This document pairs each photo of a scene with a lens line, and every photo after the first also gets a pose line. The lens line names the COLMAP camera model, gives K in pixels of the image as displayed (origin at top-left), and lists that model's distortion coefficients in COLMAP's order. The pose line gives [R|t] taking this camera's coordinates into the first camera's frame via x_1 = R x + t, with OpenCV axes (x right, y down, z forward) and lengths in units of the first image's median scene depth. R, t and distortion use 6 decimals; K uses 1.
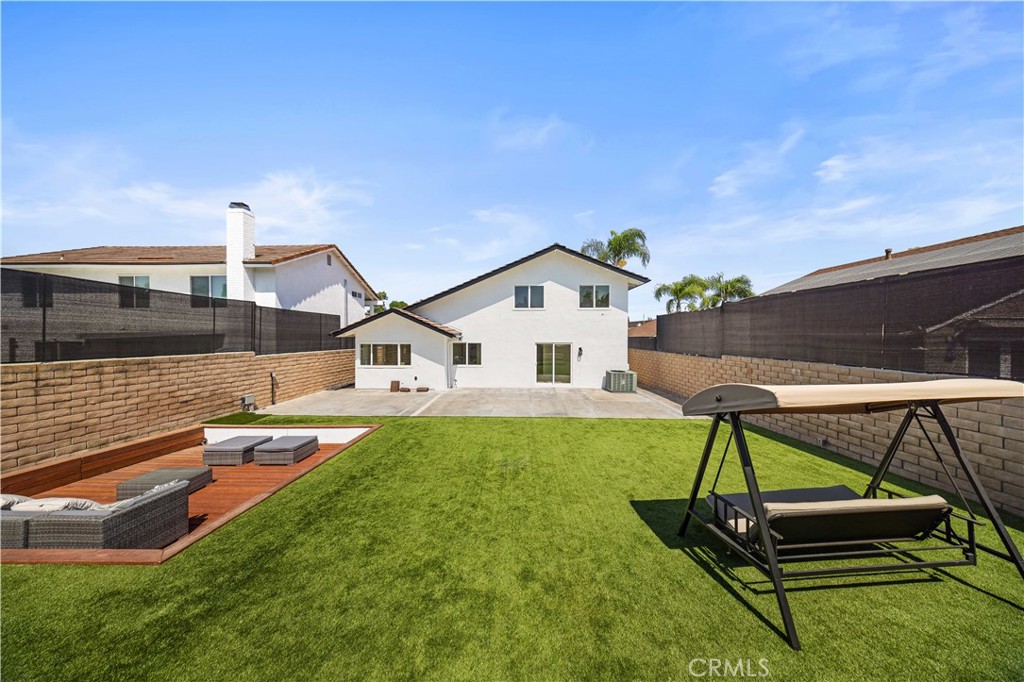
lens RADIAL K [[297.8, 0, 512.8], [0, 297.8, 337.3], [0, 0, 1]] dist [0.000568, -0.000018]
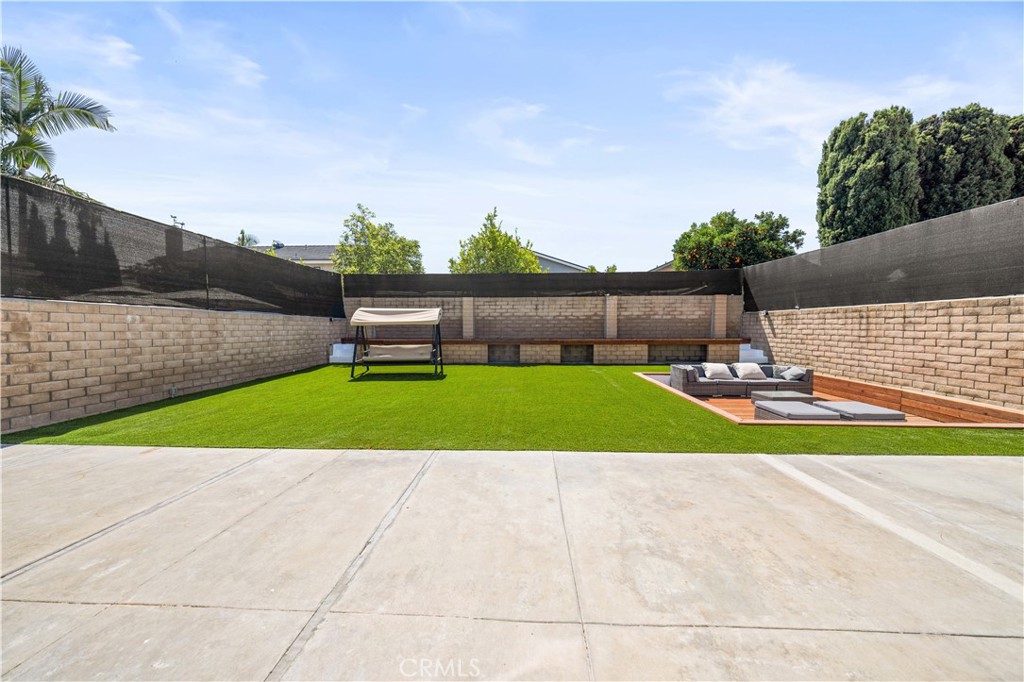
lens RADIAL K [[364.1, 0, 511.4], [0, 364.1, 333.0], [0, 0, 1]] dist [0.000162, -0.000069]
pose [[-0.999873, 0.002421, 0.015770, -0.028149], [0.002650, 0.999891, 0.014499, 0.082157], [-0.015733, 0.014539, -0.999771, 1.120560]]
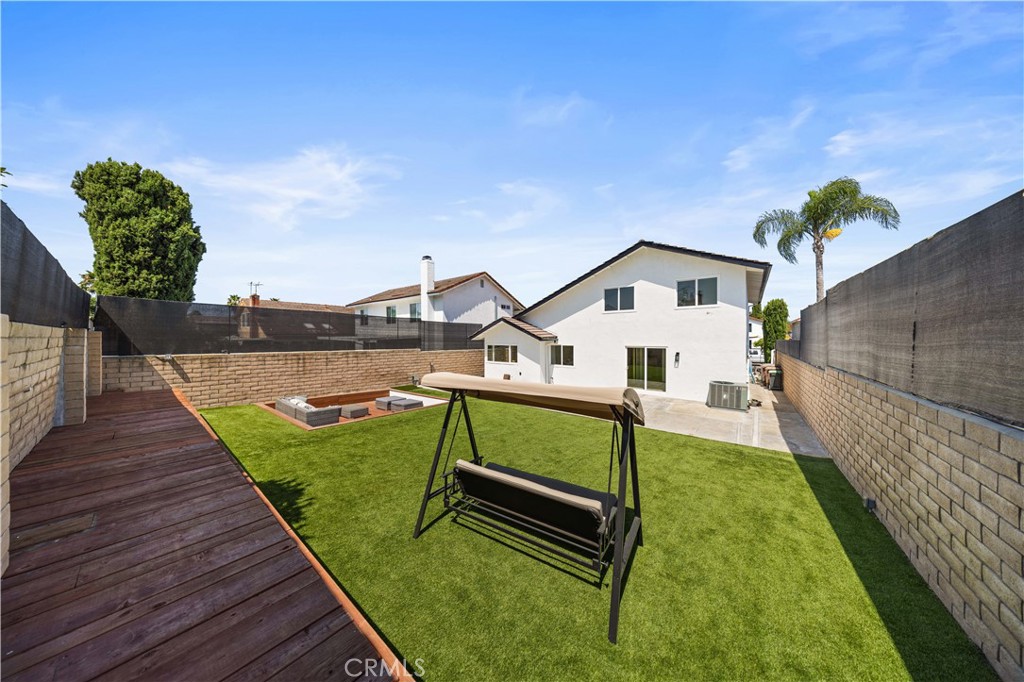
lens RADIAL K [[297.8, 0, 512.8], [0, 297.8, 337.3], [0, 0, 1]] dist [0.000568, -0.000018]
pose [[0.795022, -0.005308, -0.606557, 0.428458], [-0.000399, 0.999957, -0.009273, -0.000649], [0.606580, 0.007614, 0.794986, 0.008981]]
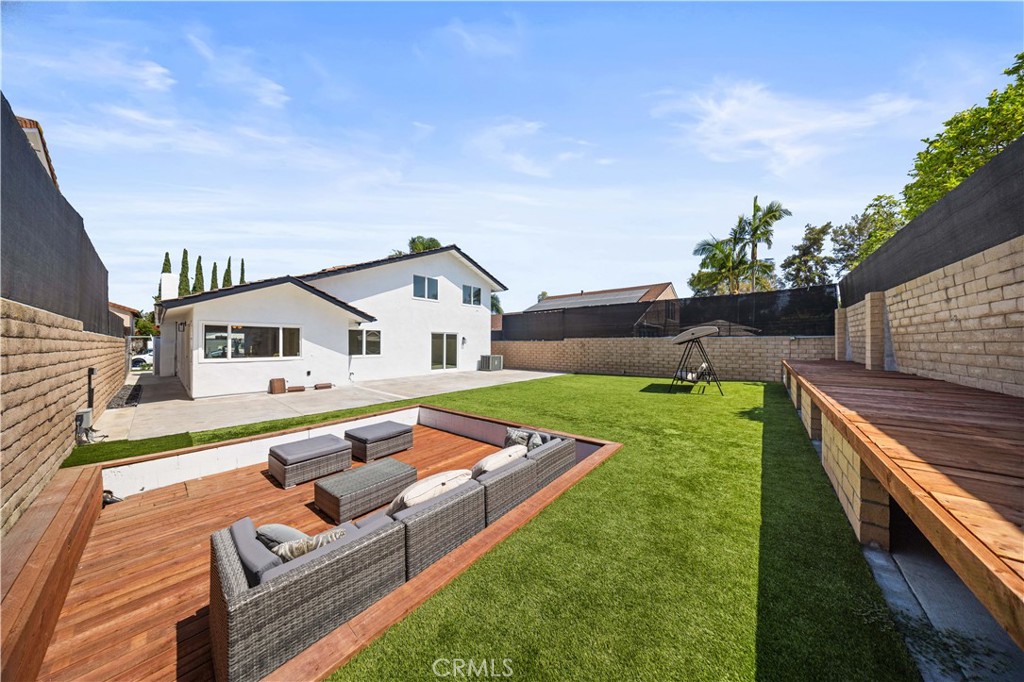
lens RADIAL K [[293.5, 0, 512.0], [0, 293.5, 341.0], [0, 0, 1]] dist [0.000748, 0.000009]
pose [[0.629647, 0.004350, 0.776869, -0.637894], [0.003659, 0.999957, -0.008565, 0.070213], [-0.776873, 0.008235, 0.629604, 0.134618]]
